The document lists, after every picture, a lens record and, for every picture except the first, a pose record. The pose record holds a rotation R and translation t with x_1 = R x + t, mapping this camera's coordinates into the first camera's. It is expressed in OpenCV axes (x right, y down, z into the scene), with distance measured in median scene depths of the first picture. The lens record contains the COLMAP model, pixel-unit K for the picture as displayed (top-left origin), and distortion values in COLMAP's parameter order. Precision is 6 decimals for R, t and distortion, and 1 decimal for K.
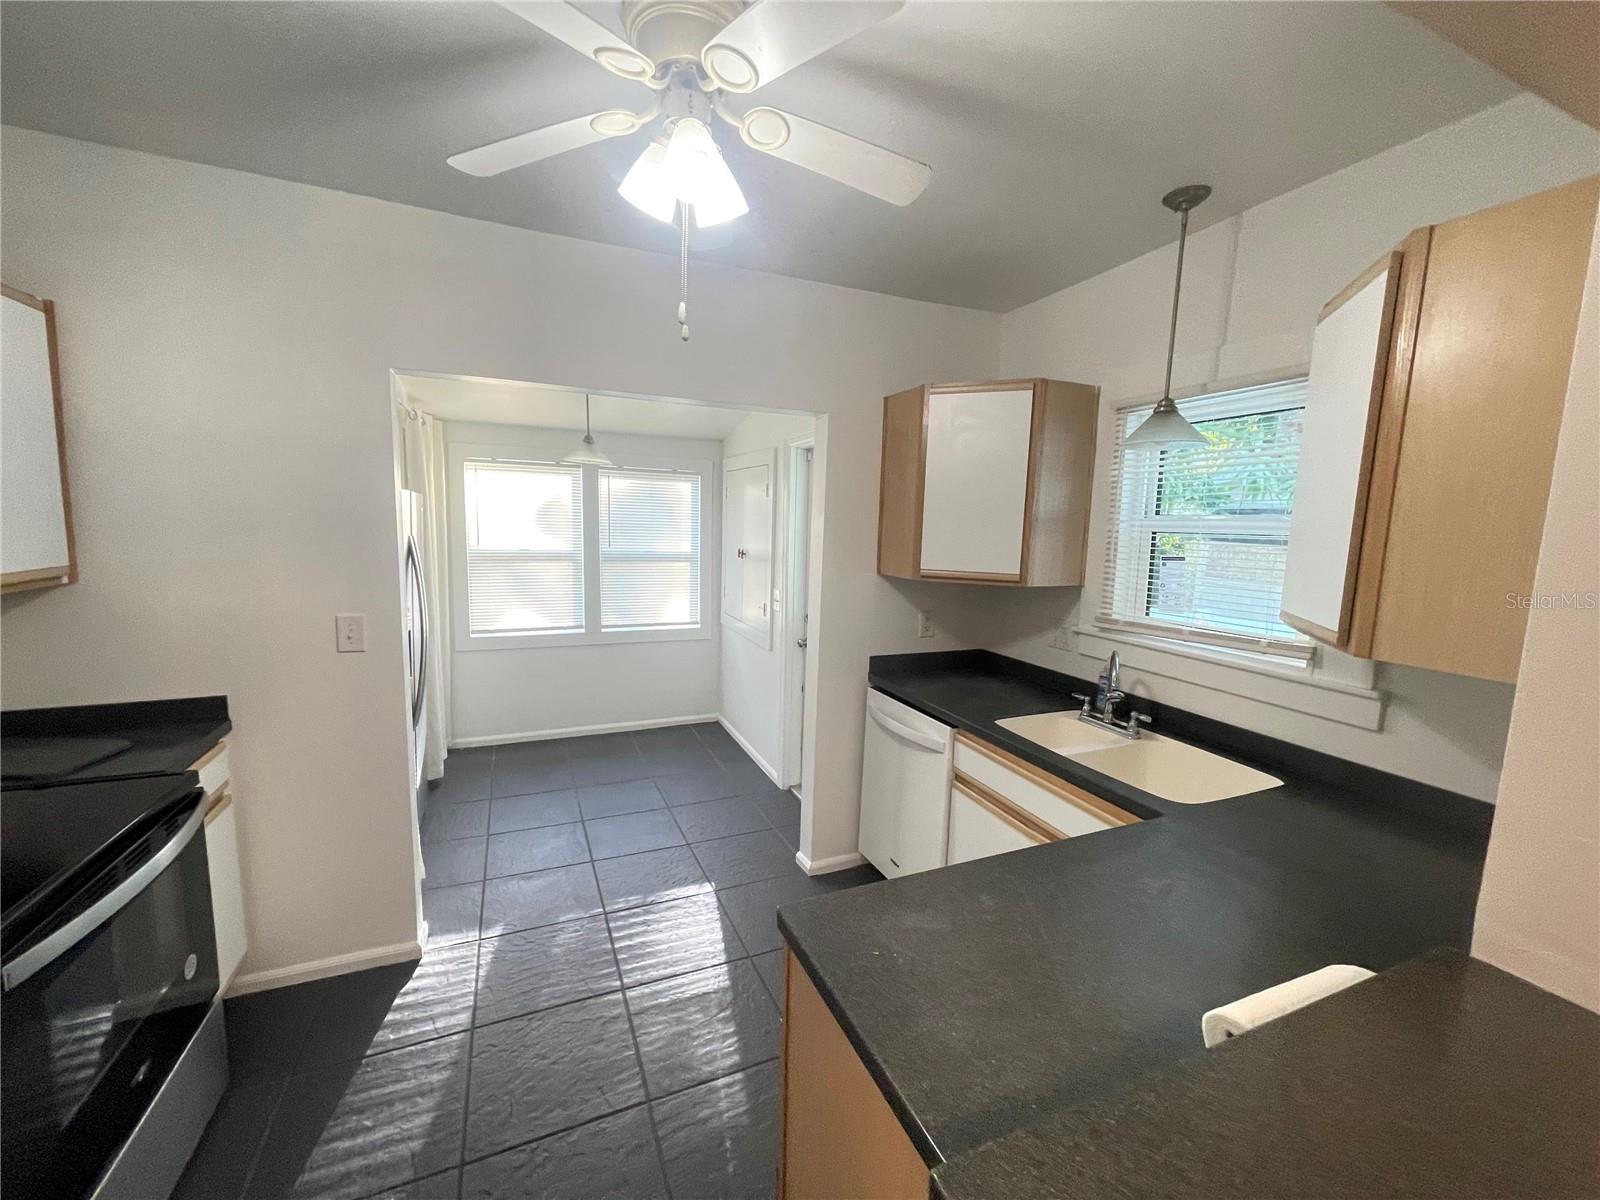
lens RADIAL K [[645.2, 0, 792.9], [0, 645.2, 606.0], [0, 0, 1]] dist [-0.001527, 0.002354]
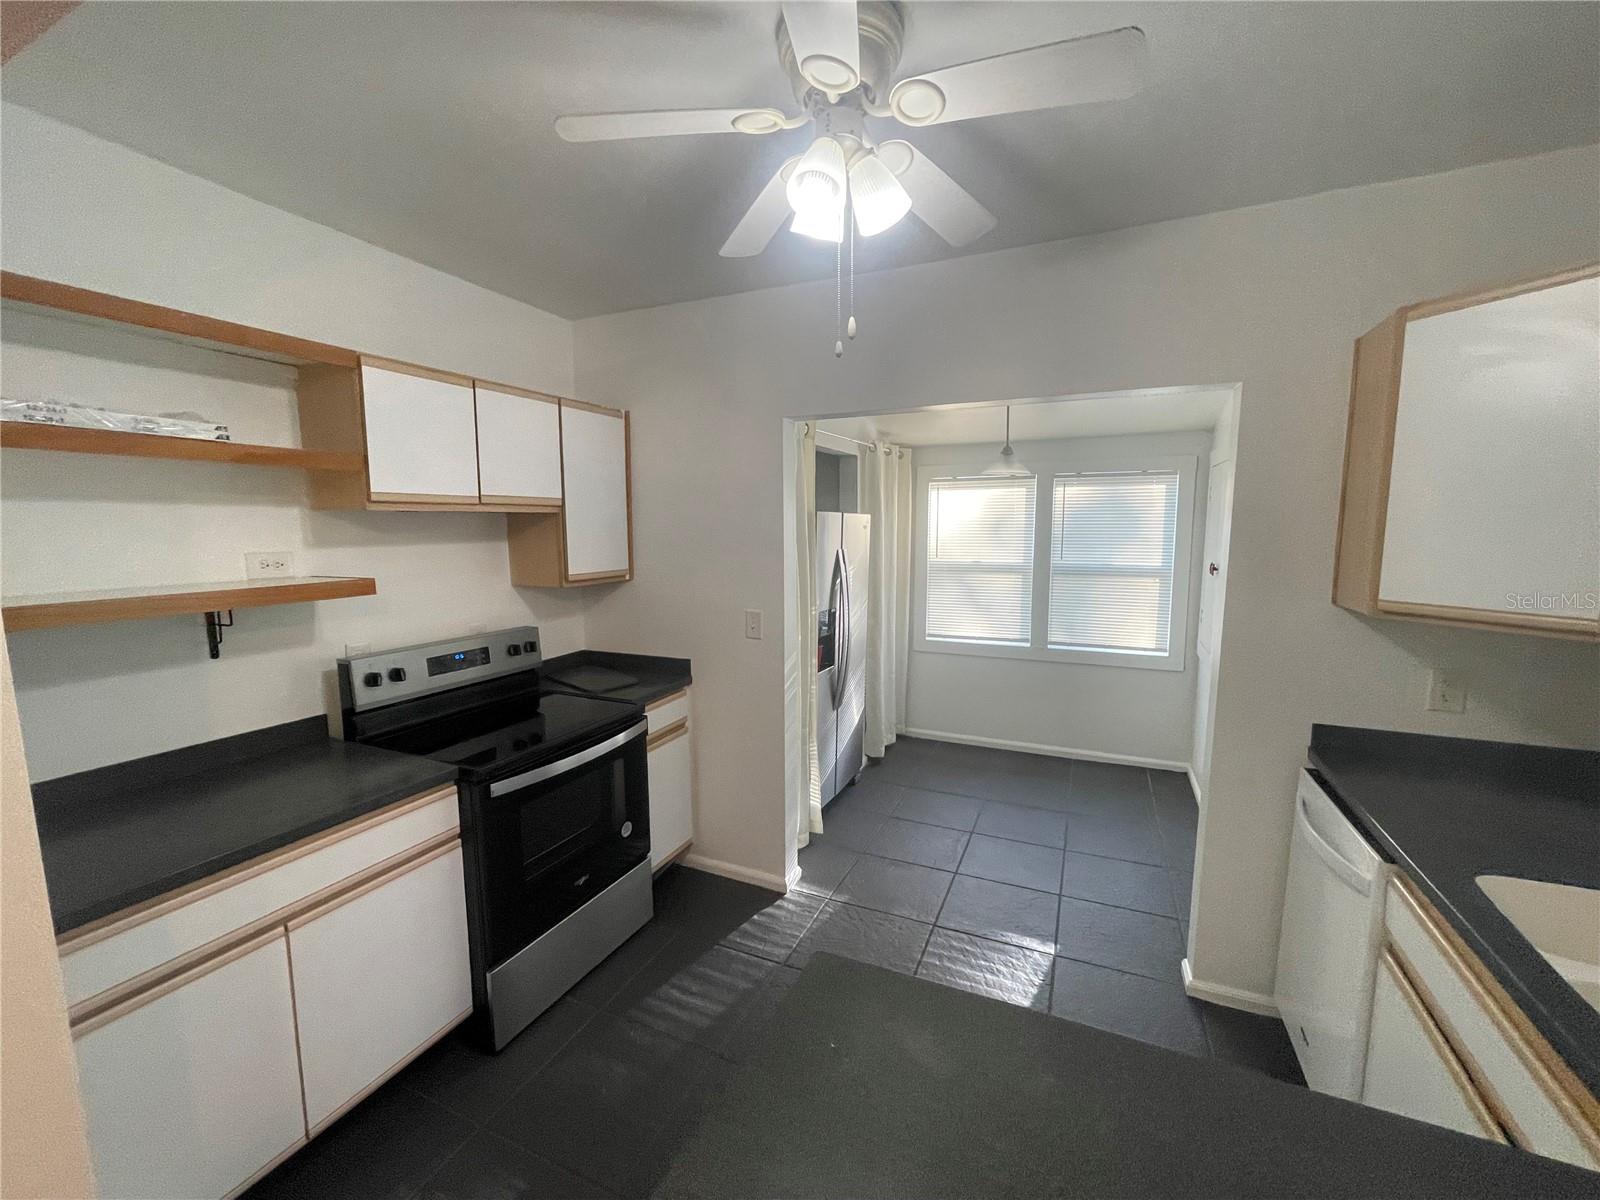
lens RADIAL K [[645.2, 0, 803.8], [0, 645.2, 606.8], [0, 0, 1]] dist [-0.001527, 0.002354]
pose [[0.672315, 0.063289, -0.737555, 0.290549], [-0.074141, 0.997086, 0.017976, -0.020298], [0.736543, 0.042597, 0.675048, 0.157010]]
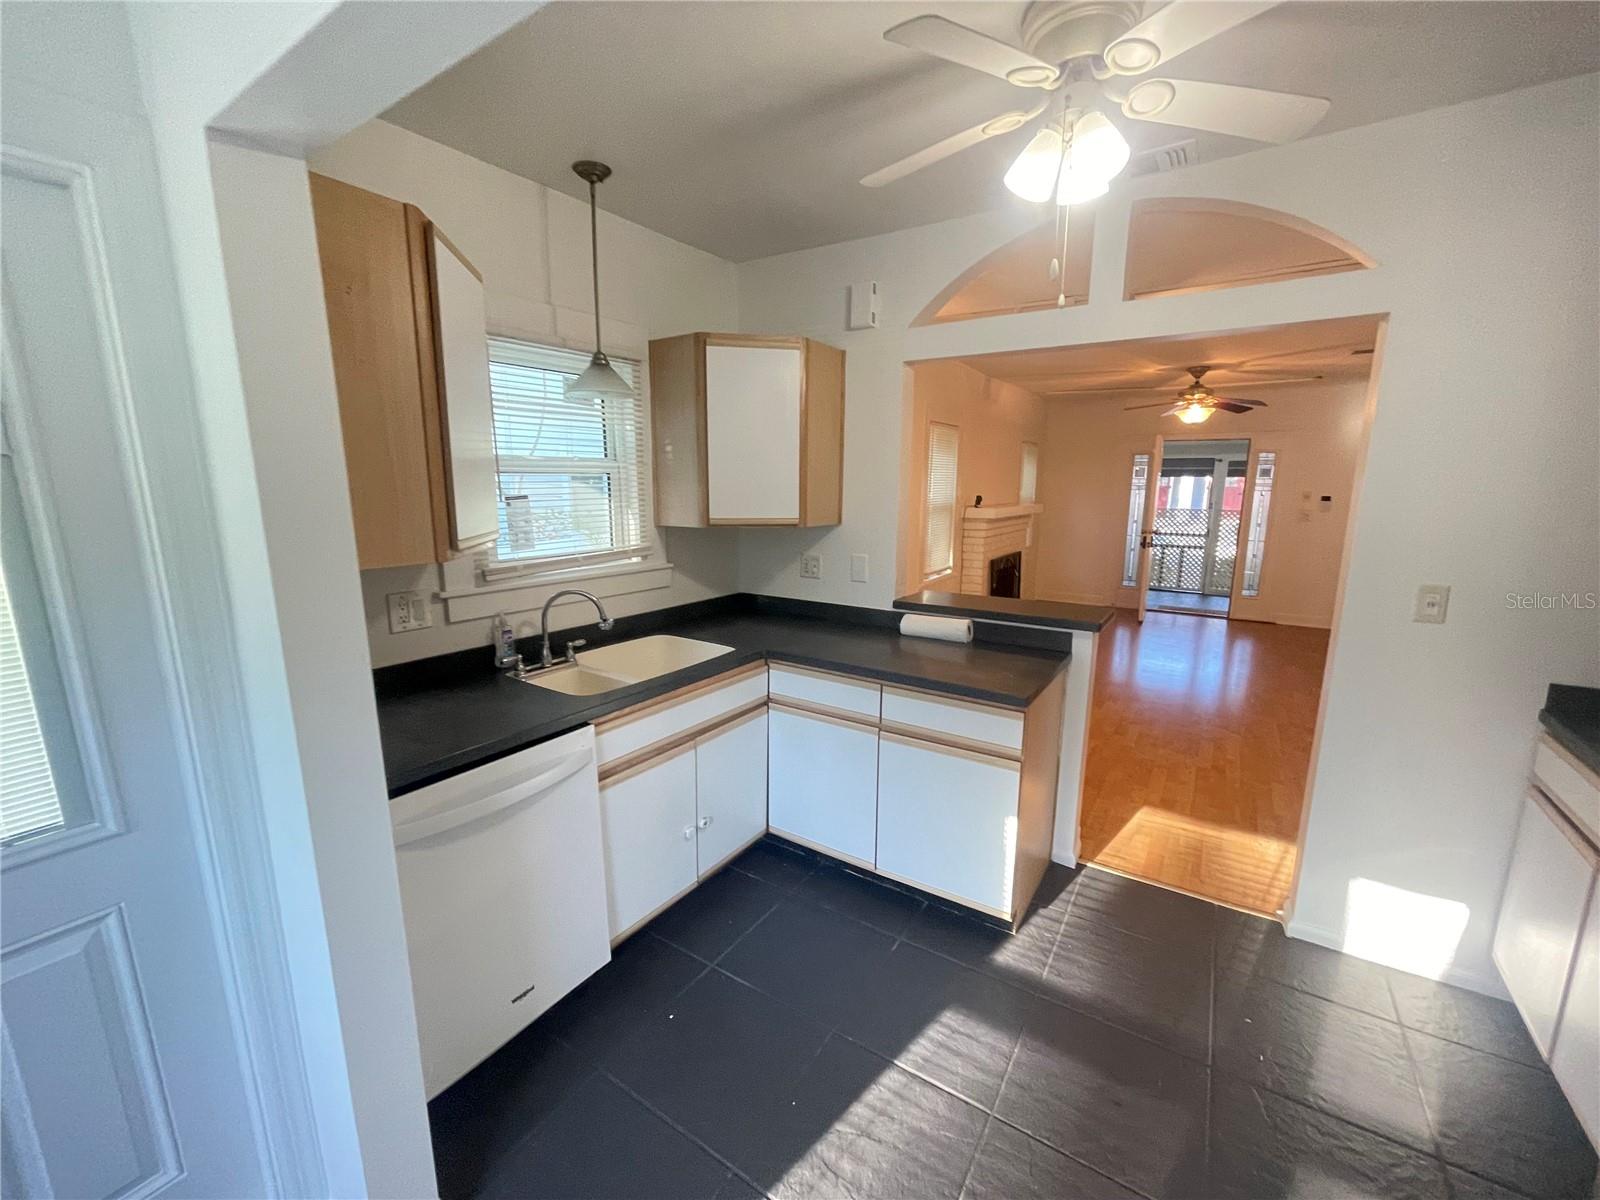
lens RADIAL K [[645.2, 0, 804.1], [0, 645.2, 606.0], [0, 0, 1]] dist [-0.001527, 0.002354]
pose [[-0.551763, -0.182675, 0.813749, -0.484669], [0.093188, 0.956103, 0.277818, -0.137273], [-0.828779, 0.229121, -0.510519, 1.074424]]
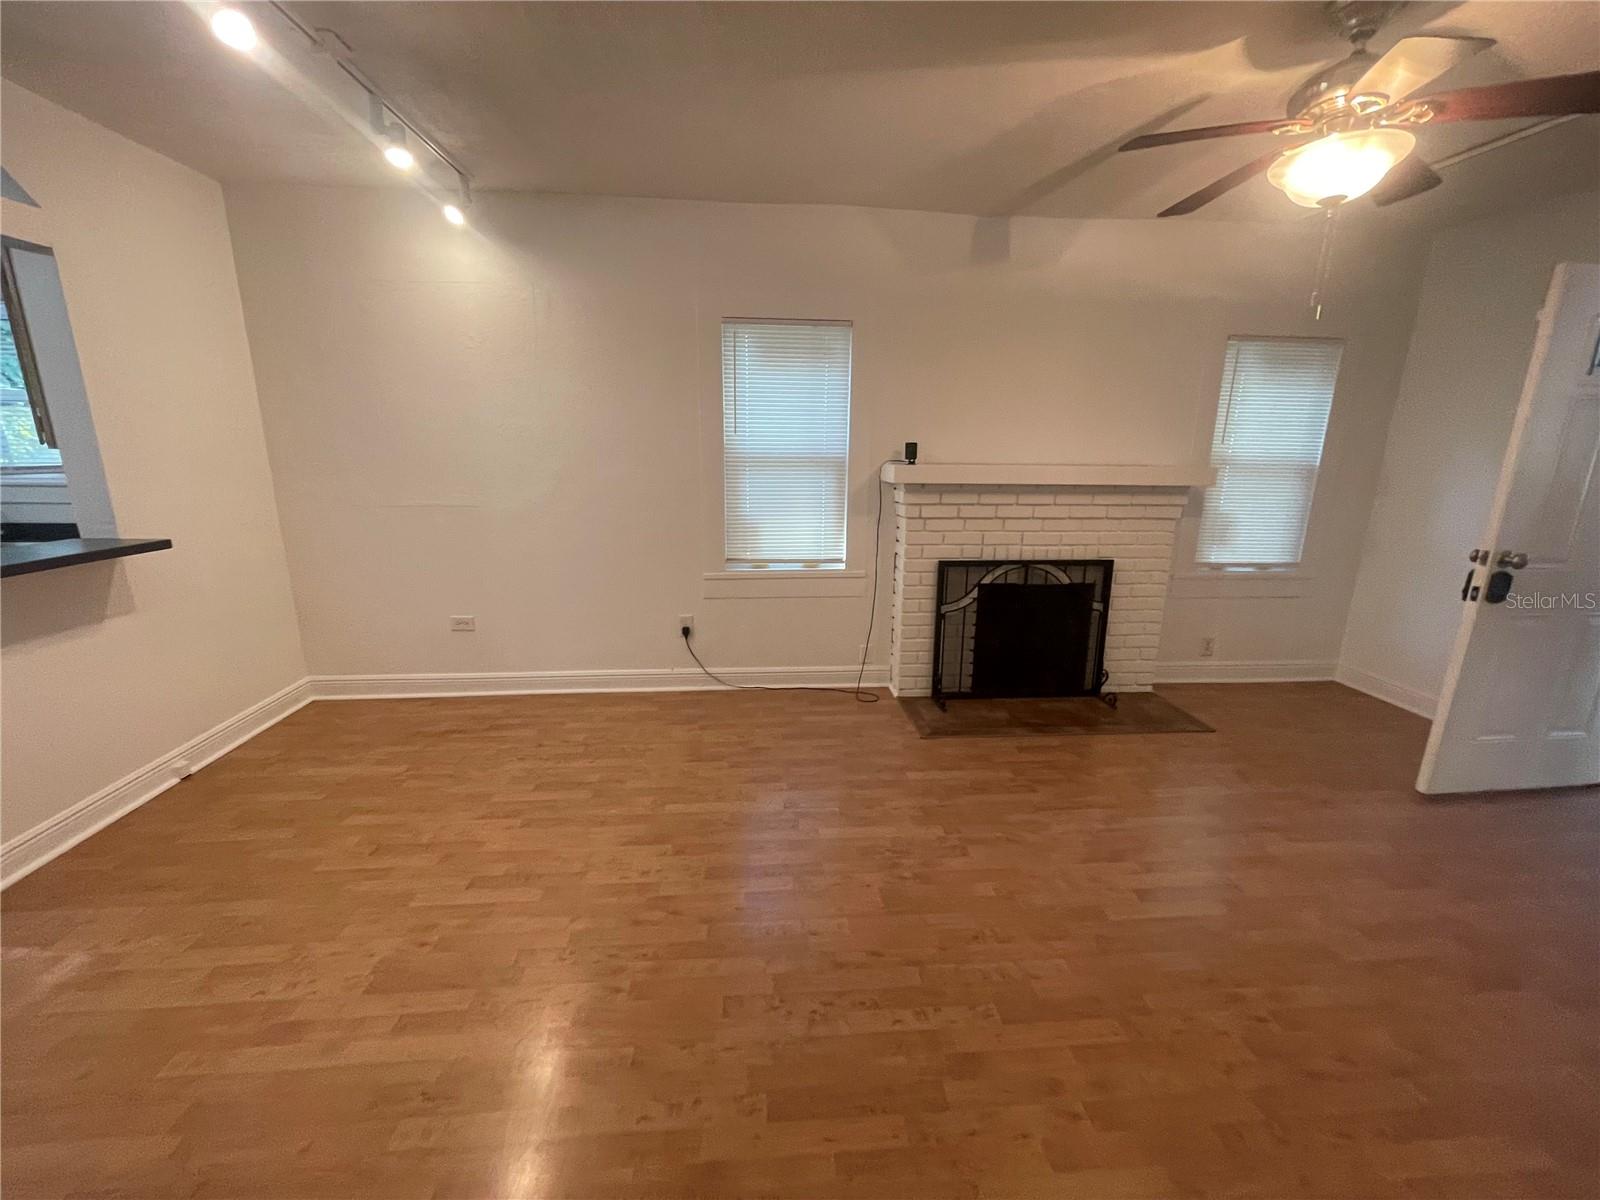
lens RADIAL K [[645.2, 0, 804.3], [0, 645.2, 604.9], [0, 0, 1]] dist [-0.001527, 0.002354]
pose [[0.314307, -0.251832, 0.915310, -0.216368], [0.122838, 0.966856, 0.223833, 0.195274], [-0.941340, 0.042082, 0.334824, -1.007369]]
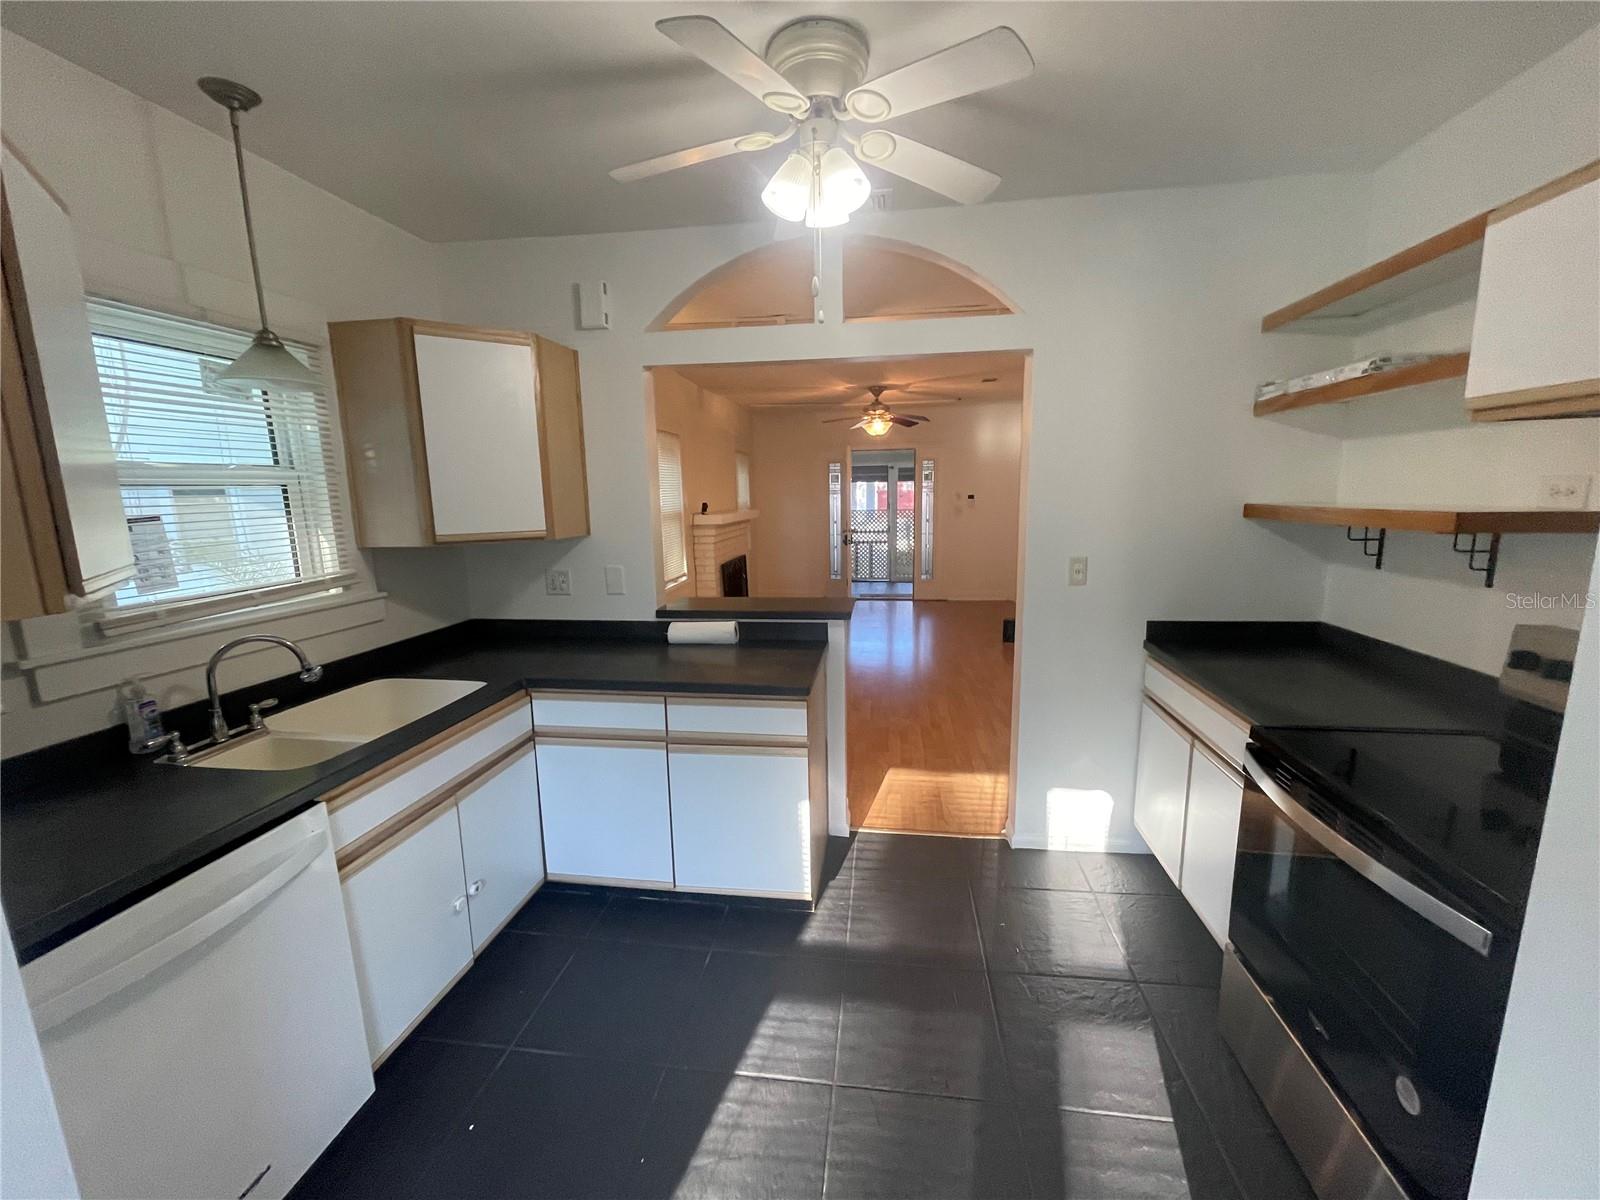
lens RADIAL K [[645.2, 0, 800.3], [0, 645.2, 607.3], [0, 0, 1]] dist [-0.001527, 0.002354]
pose [[-0.854358, -0.101205, 0.509735, -0.420310], [0.066635, 0.951424, 0.300586, -0.137431], [-0.515395, 0.290774, -0.806113, 1.125215]]
